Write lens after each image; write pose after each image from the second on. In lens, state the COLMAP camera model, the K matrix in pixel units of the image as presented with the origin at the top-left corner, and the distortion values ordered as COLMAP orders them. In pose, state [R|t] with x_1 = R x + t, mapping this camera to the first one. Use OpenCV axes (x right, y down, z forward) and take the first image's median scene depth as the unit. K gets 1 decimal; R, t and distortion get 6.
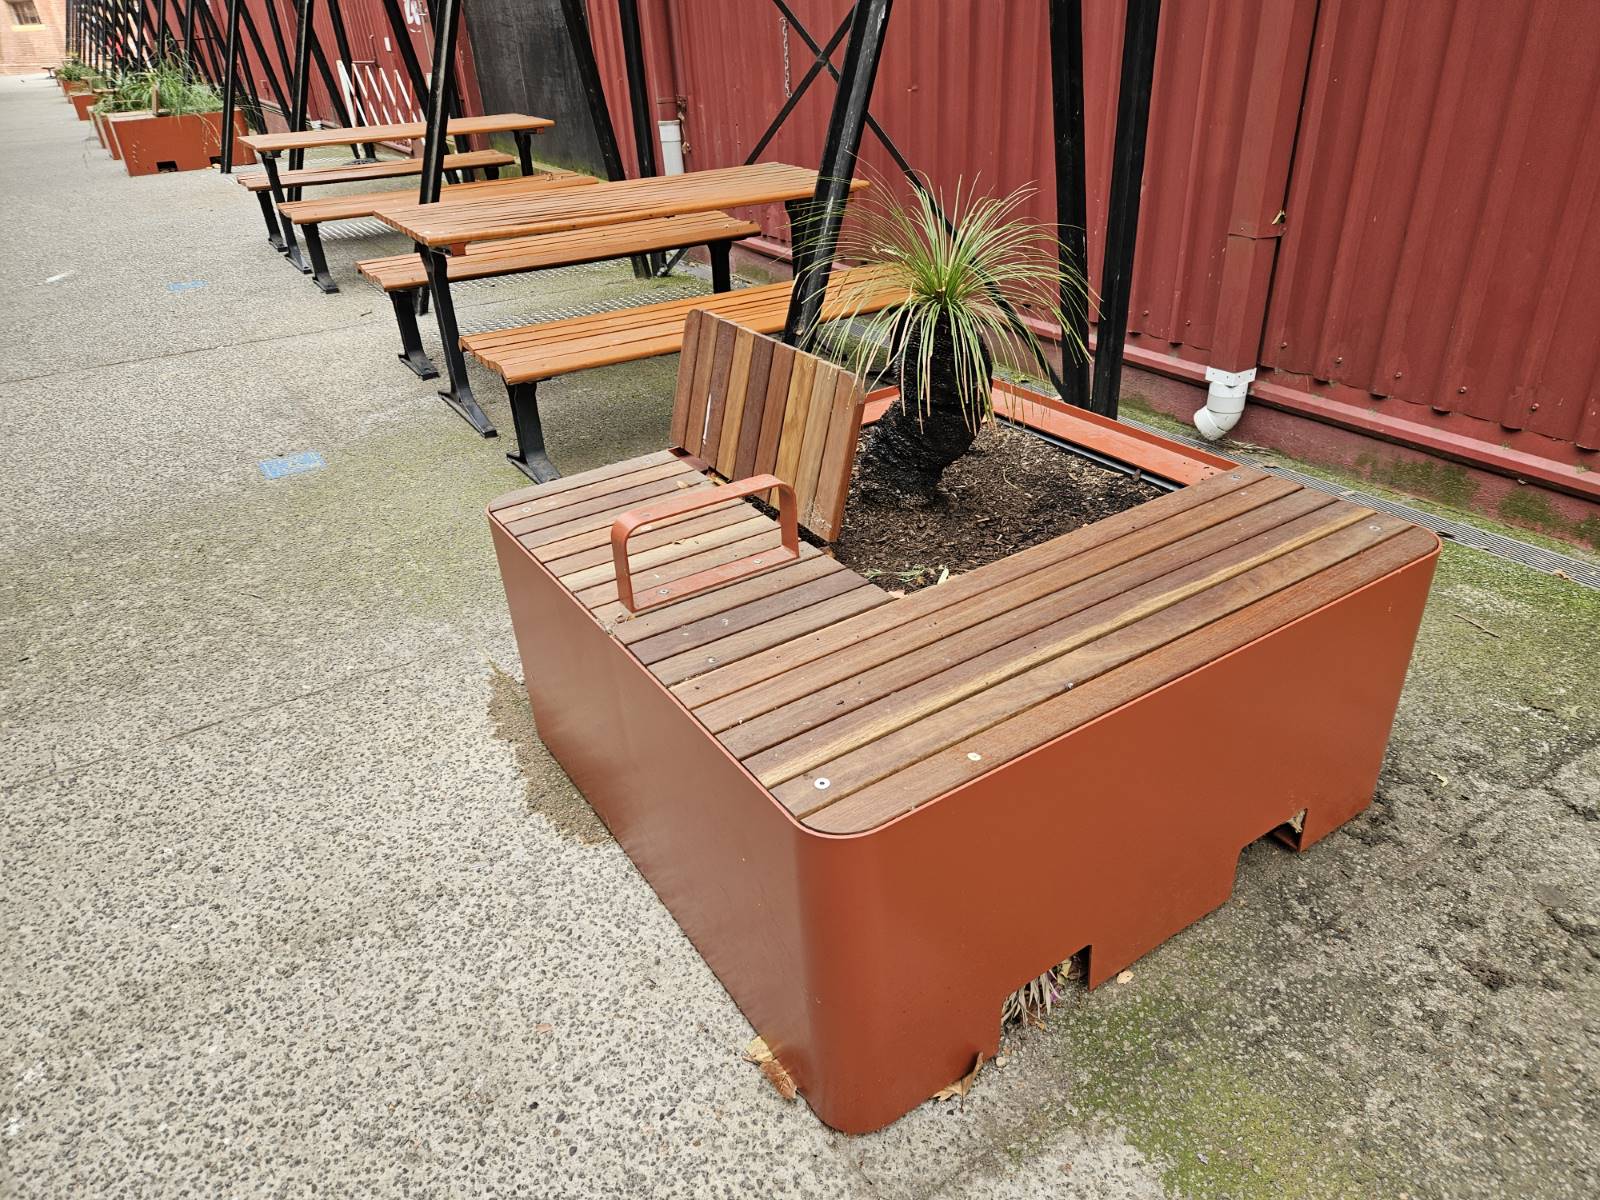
lens RADIAL K [[1062.4, 0, 821.5], [0, 1062.4, 601.1], [0, 0, 1]] dist [0.060366, -0.043455]
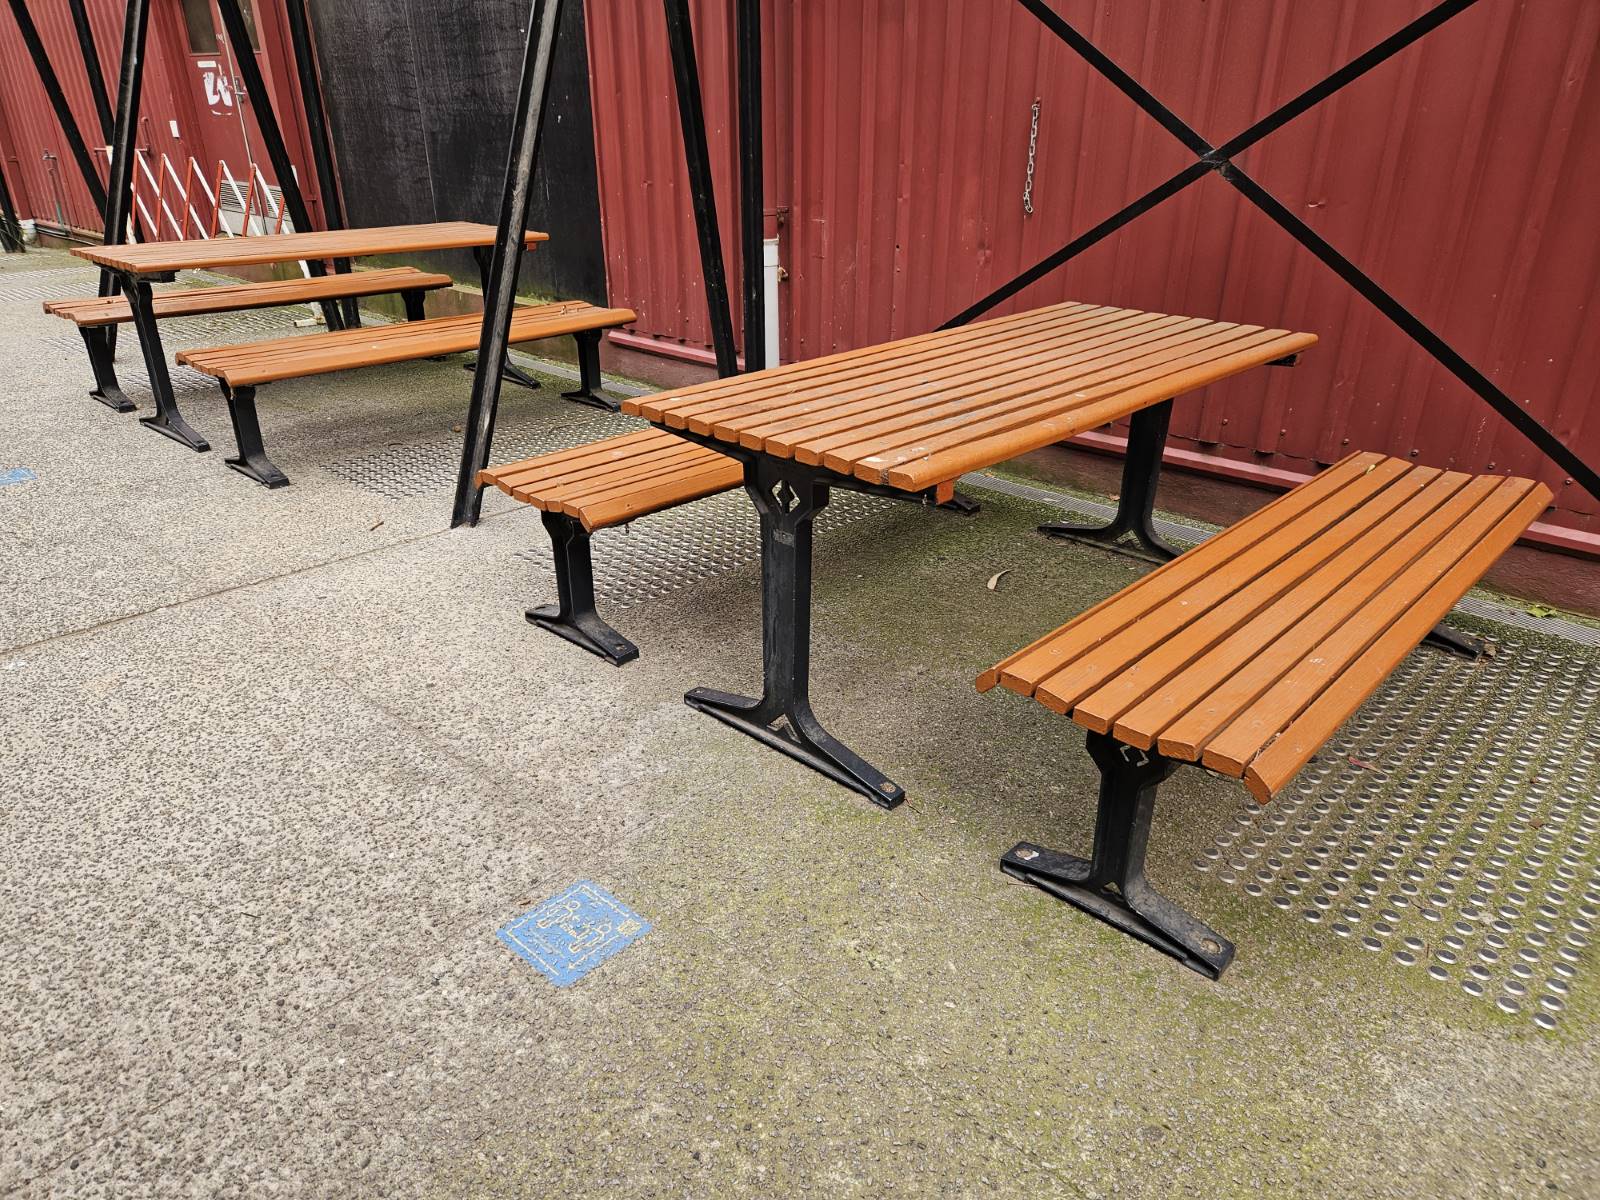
lens RADIAL K [[1087.6, 0, 800.0], [0, 1087.6, 600.0], [0, 0, 1]] dist [0.045032, -0.030472]
pose [[0.969751, -0.054560, 0.237920, -0.901742], [0.077802, 0.992952, -0.089410, -0.396247], [-0.231365, 0.105216, 0.967161, 0.890752]]
